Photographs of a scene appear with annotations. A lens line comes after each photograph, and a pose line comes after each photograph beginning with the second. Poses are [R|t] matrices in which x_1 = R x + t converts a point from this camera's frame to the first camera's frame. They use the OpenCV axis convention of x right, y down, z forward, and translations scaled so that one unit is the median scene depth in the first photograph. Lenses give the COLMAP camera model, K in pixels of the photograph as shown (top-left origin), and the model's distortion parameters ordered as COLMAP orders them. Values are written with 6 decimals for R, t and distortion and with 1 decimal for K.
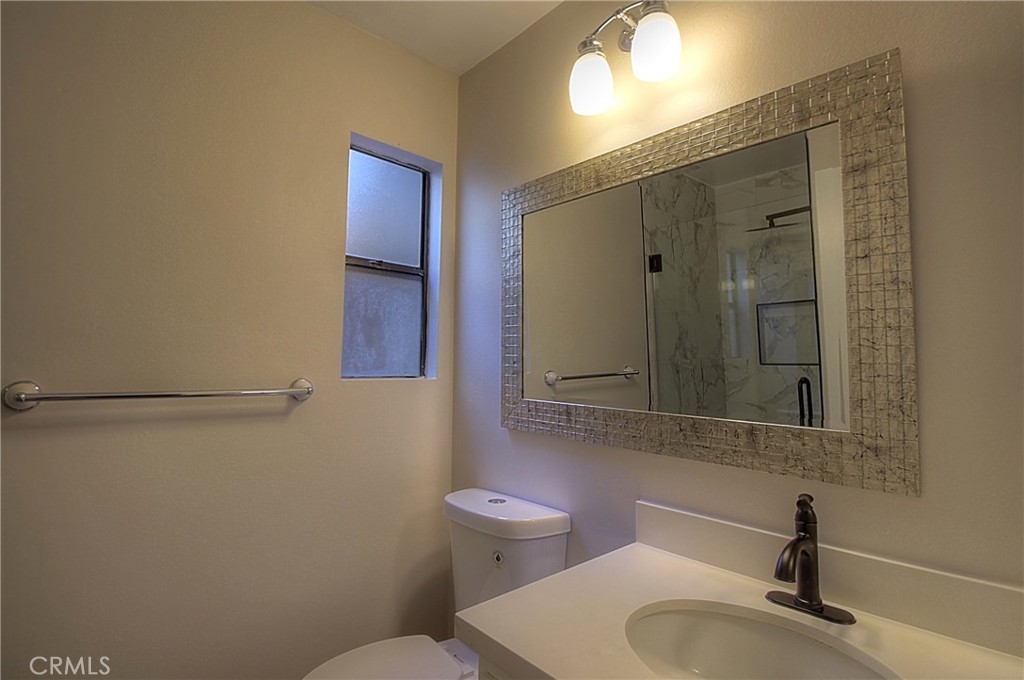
lens RADIAL K [[483.7, 0, 510.9], [0, 483.7, 333.6], [0, 0, 1]] dist [-0.010440, -0.000216]
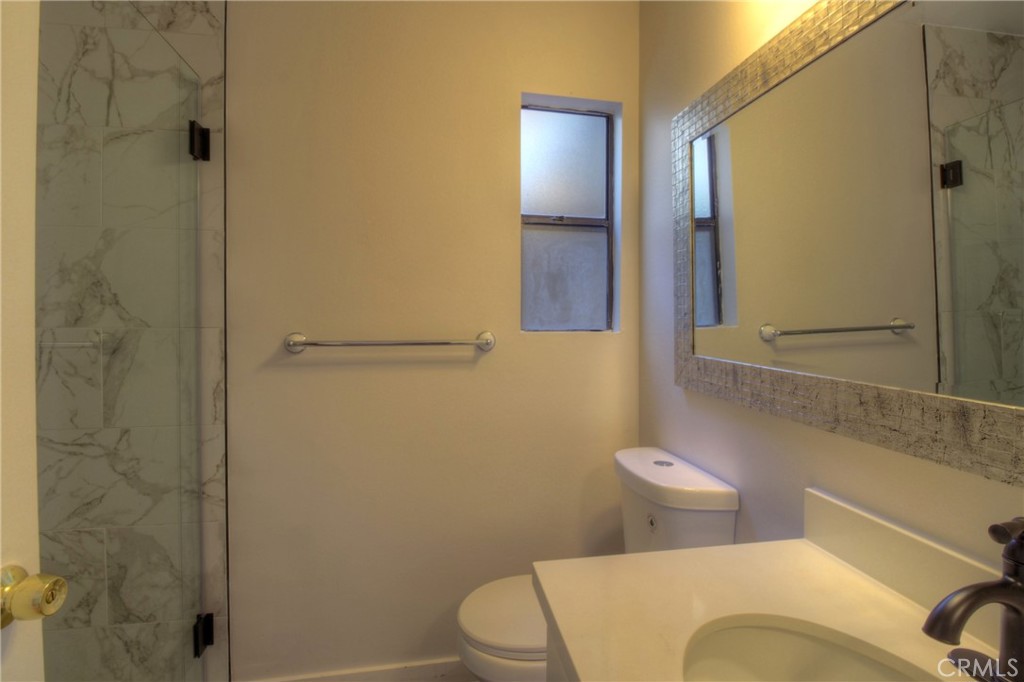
lens RADIAL K [[476.0, 0, 521.0], [0, 476.0, 332.6], [0, 0, 1]] dist [0.000736, -0.012666]
pose [[0.855265, 0.005745, -0.518158, 0.200376], [0.040692, 0.996106, 0.078209, 0.012368], [0.516590, -0.087975, 0.851701, 0.096817]]
